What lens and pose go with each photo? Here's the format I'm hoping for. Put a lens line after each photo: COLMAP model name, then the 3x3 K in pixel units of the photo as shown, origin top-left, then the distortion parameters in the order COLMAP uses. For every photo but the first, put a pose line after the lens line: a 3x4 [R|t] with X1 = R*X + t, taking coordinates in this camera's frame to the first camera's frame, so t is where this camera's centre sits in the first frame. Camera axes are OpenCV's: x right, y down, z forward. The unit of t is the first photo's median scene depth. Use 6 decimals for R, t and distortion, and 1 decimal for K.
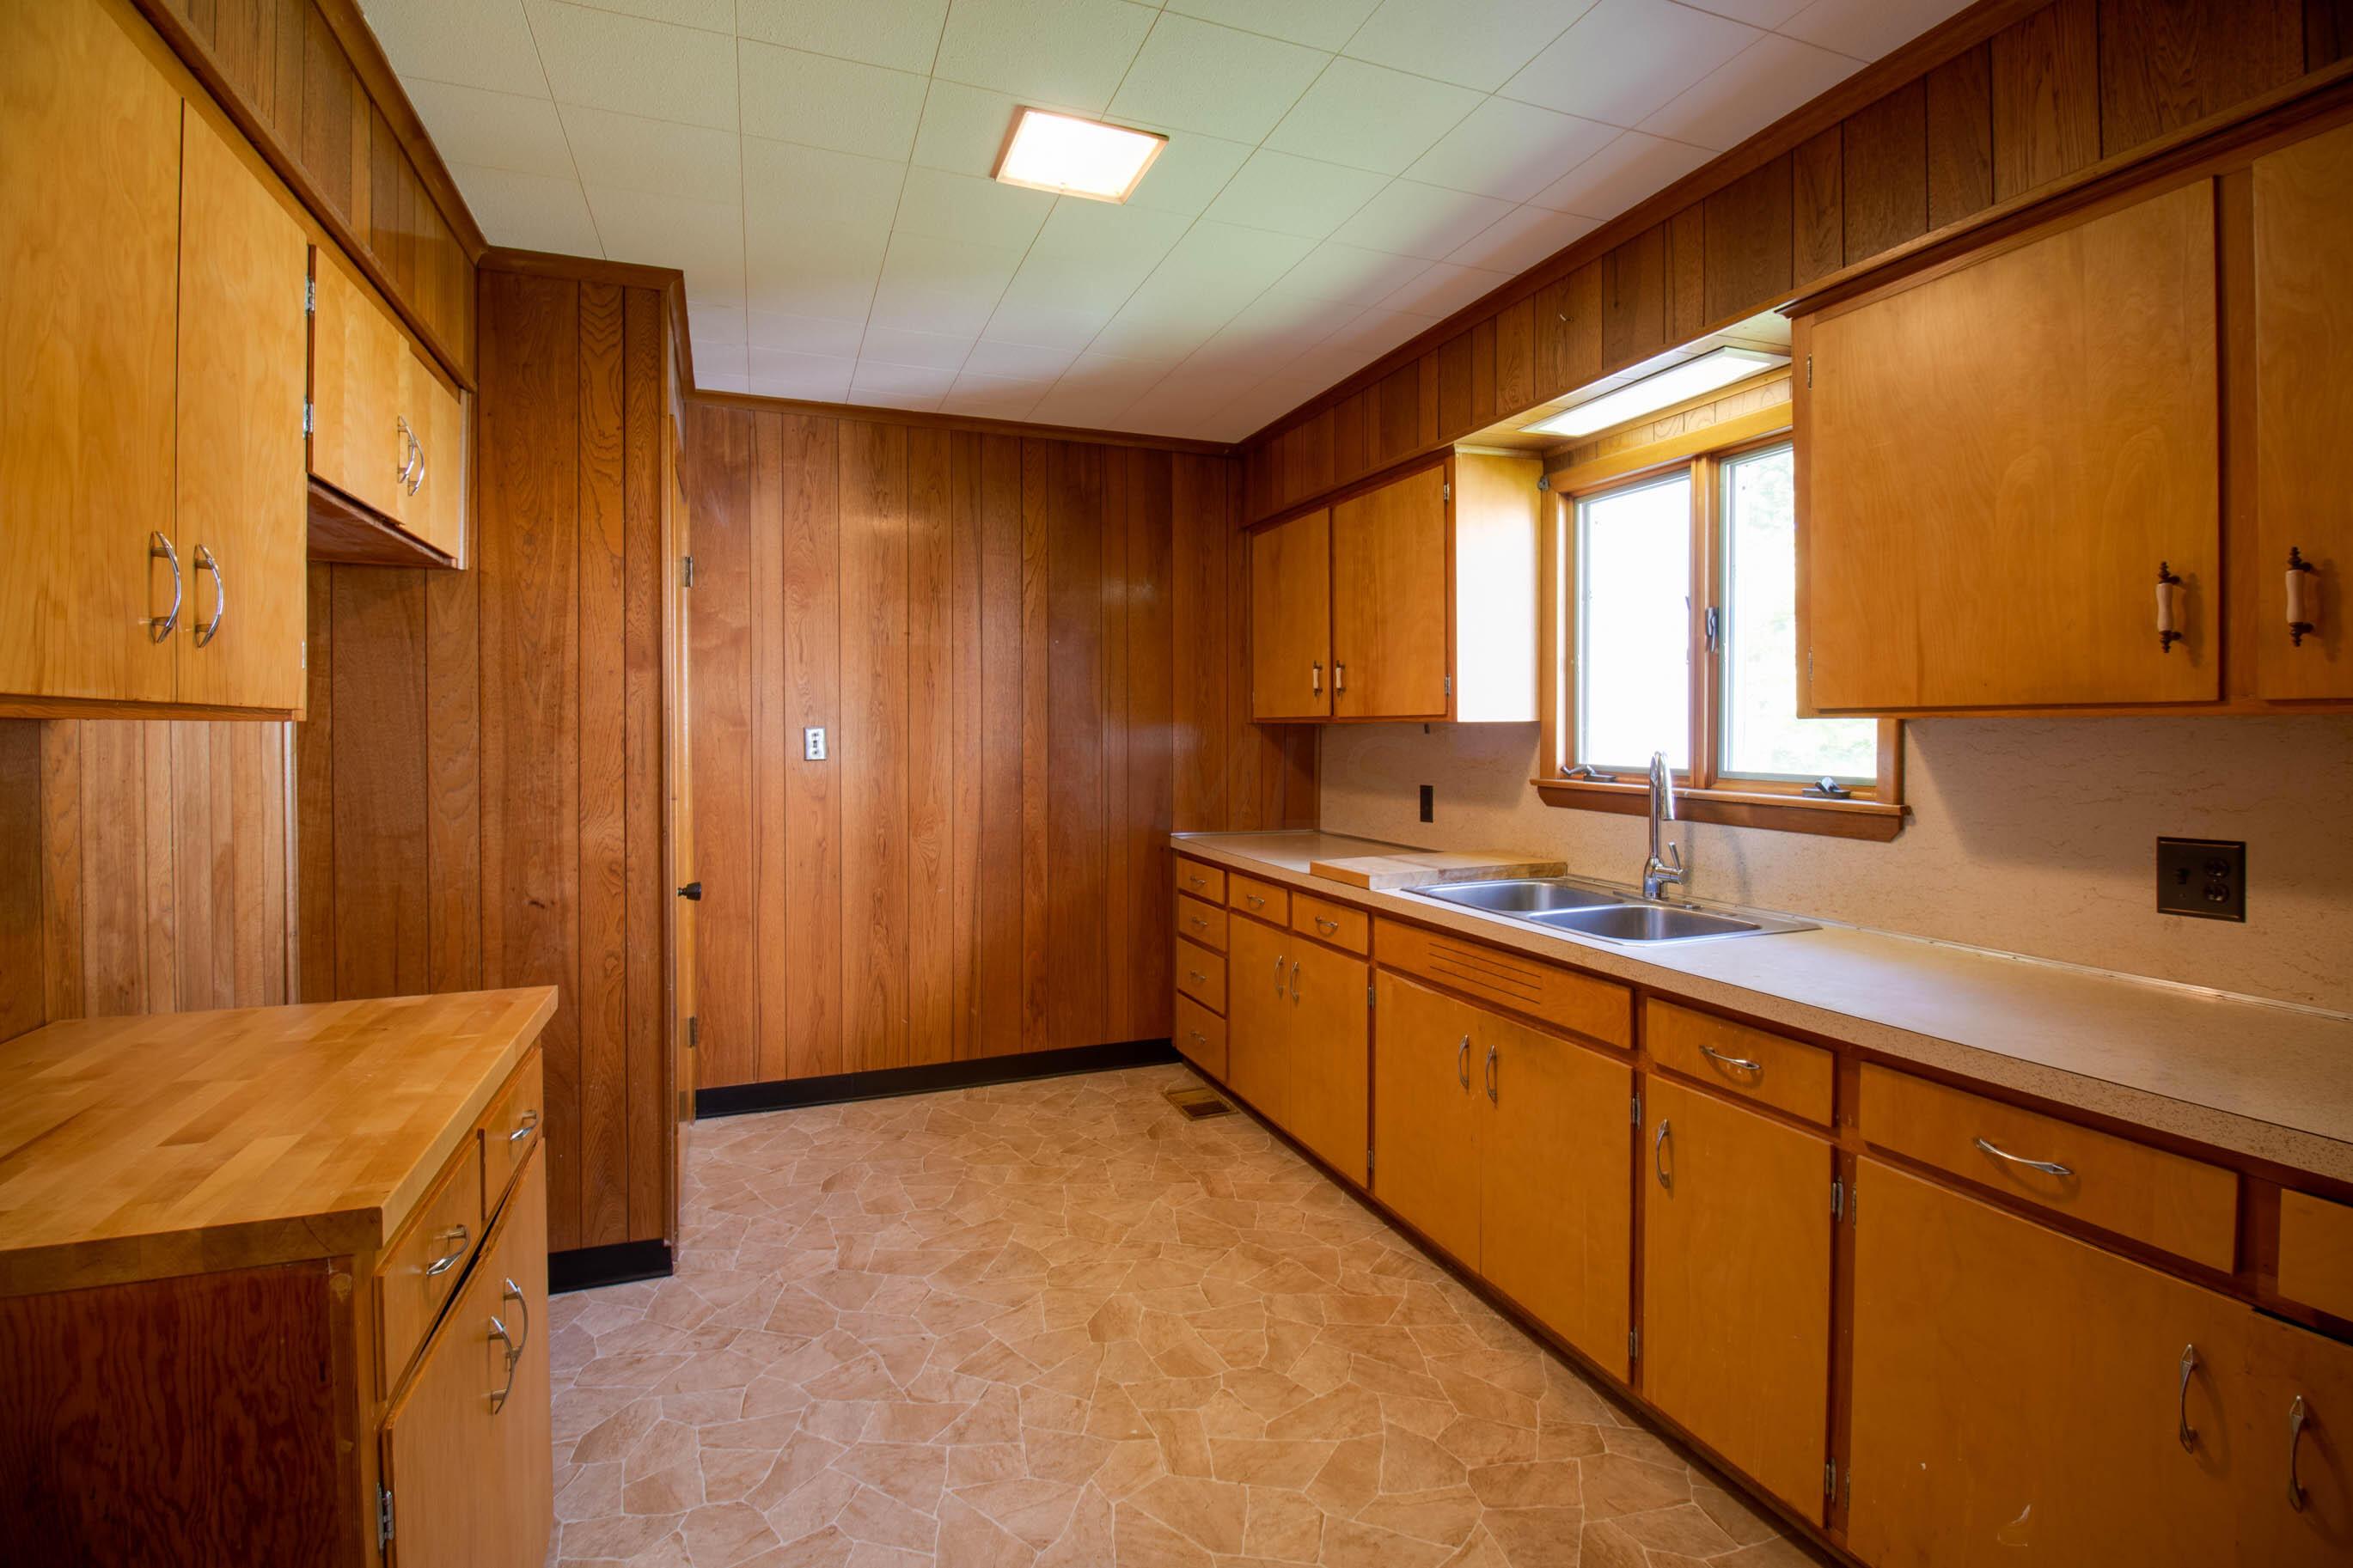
lens RADIAL K [[1049.5, 0, 1186.6], [0, 1049.5, 742.3], [0, 0, 1]] dist [-0.001698, -0.000067]
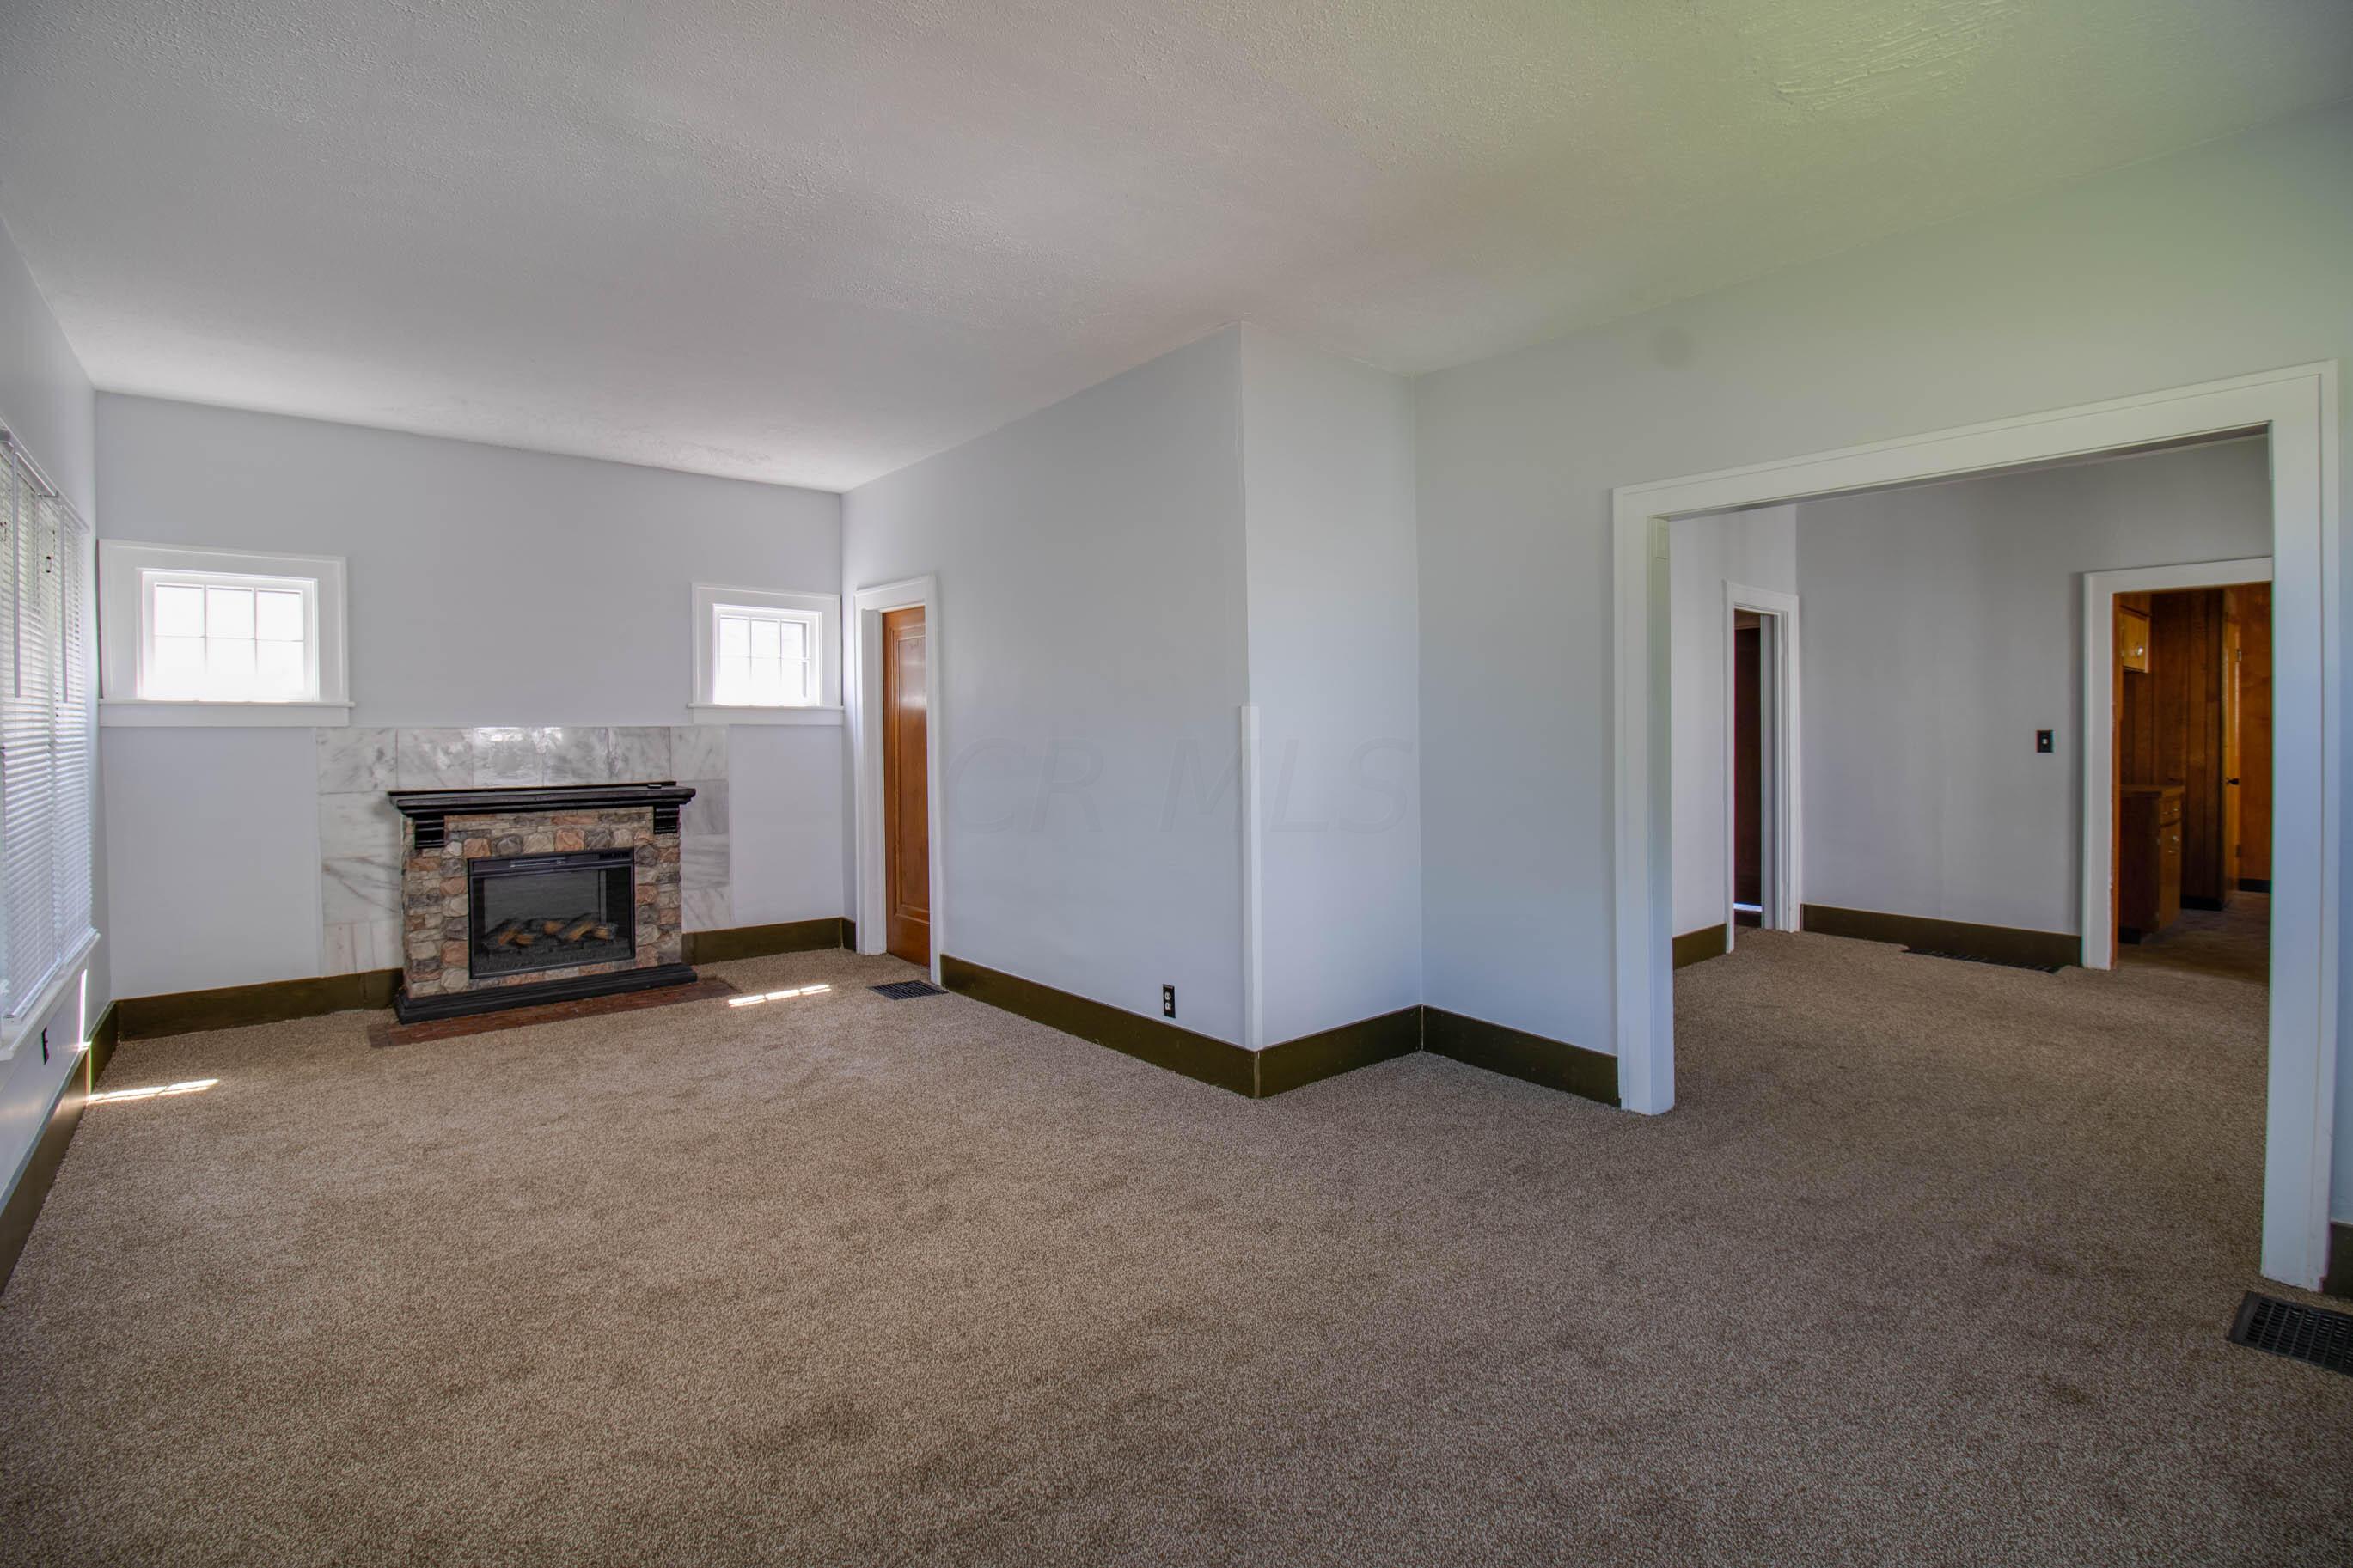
lens RADIAL K [[1141.7, 0, 1199.7], [0, 1141.7, 738.2], [0, 0, 1]] dist [-0.001625, -0.000198]
pose [[0.344749, 0.013056, -0.938604, 1.474882], [-0.003415, 0.999914, 0.012655, 0.001844], [0.938689, -0.001157, 0.344764, -2.716448]]
